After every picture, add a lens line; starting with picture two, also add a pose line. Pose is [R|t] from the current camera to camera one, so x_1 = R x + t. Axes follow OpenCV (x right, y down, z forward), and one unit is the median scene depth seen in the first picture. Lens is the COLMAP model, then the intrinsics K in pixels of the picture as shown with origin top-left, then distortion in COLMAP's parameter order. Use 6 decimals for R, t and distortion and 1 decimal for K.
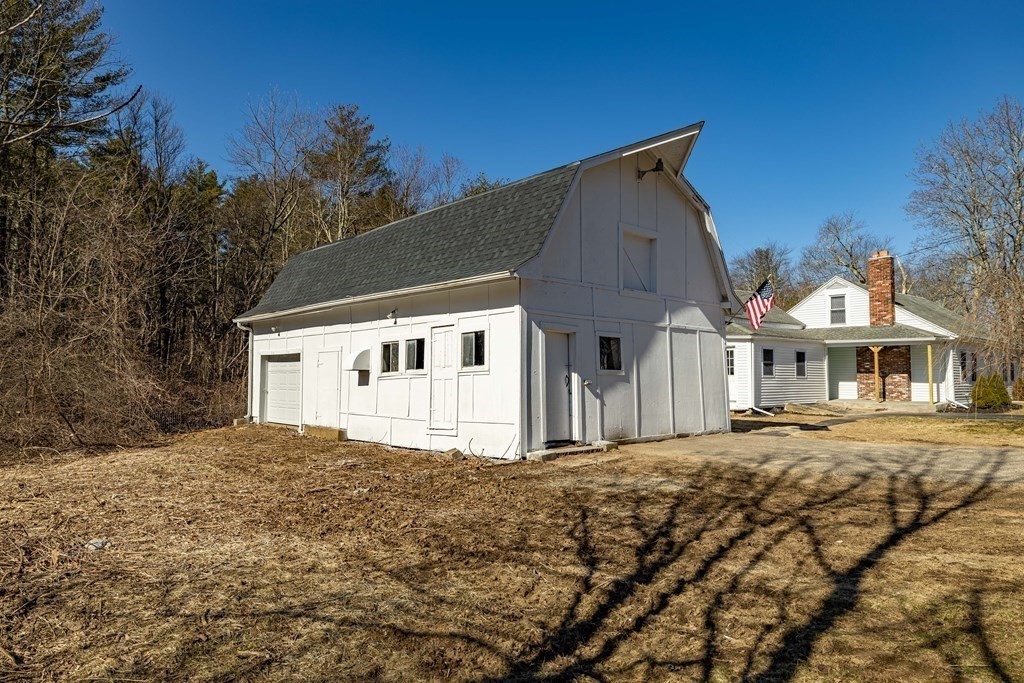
lens RADIAL K [[632.1, 0, 512.0], [0, 632.1, 341.5], [0, 0, 1]] dist [0.001442, -0.000653]
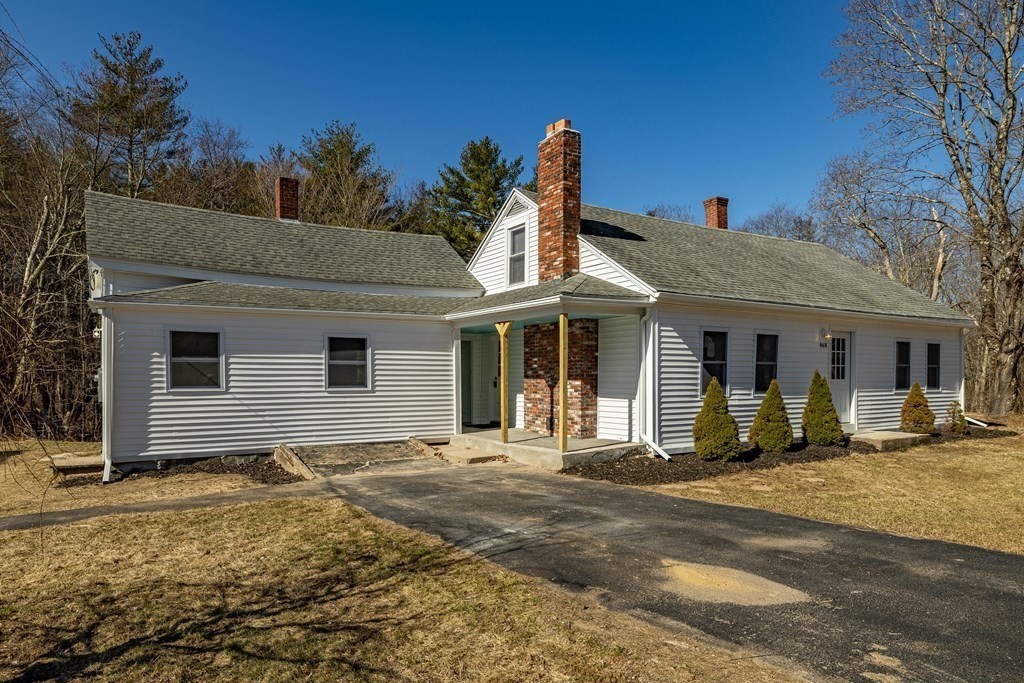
lens RADIAL K [[642.0, 0, 509.6], [0, 642.0, 396.9], [0, 0, 1]] dist [0.000870, 0.000300]
pose [[0.988571, -0.006497, -0.150615, 0.662388], [0.018890, 0.996535, 0.081003, 0.024505], [0.149567, -0.082922, 0.985268, 0.537872]]
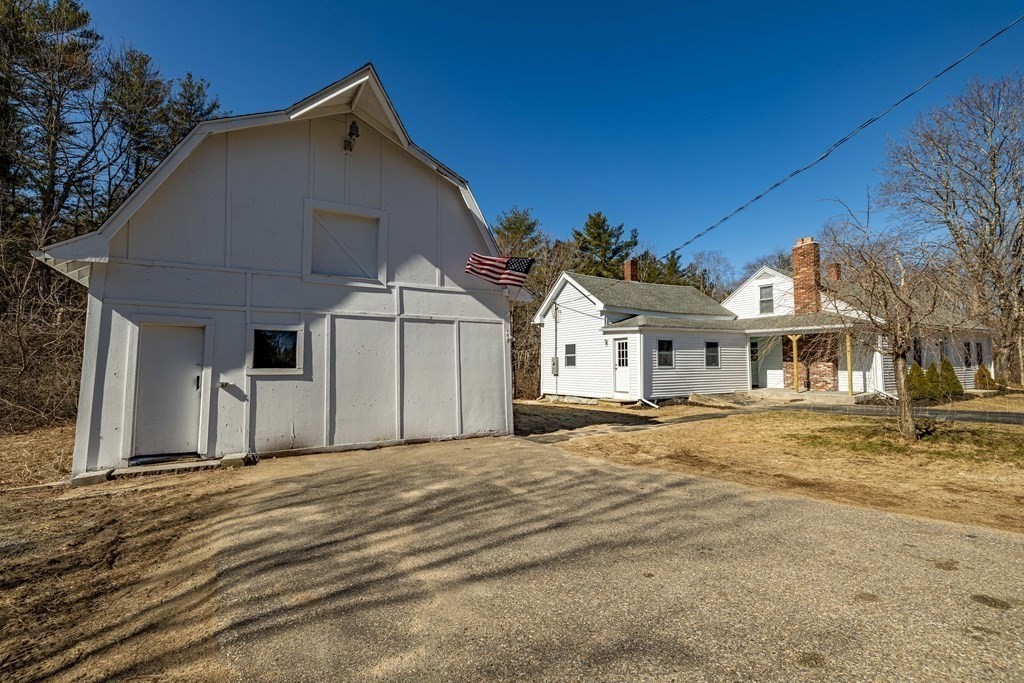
lens RADIAL K [[458.0, 0, 512.0], [0, 458.0, 341.5], [0, 0, 1]] dist [-0.004506, 0.000200]
pose [[0.979544, -0.021162, -0.200114, 0.295673], [0.022034, 0.999755, 0.002130, 0.007071], [0.200020, -0.006496, 0.979770, 0.228148]]
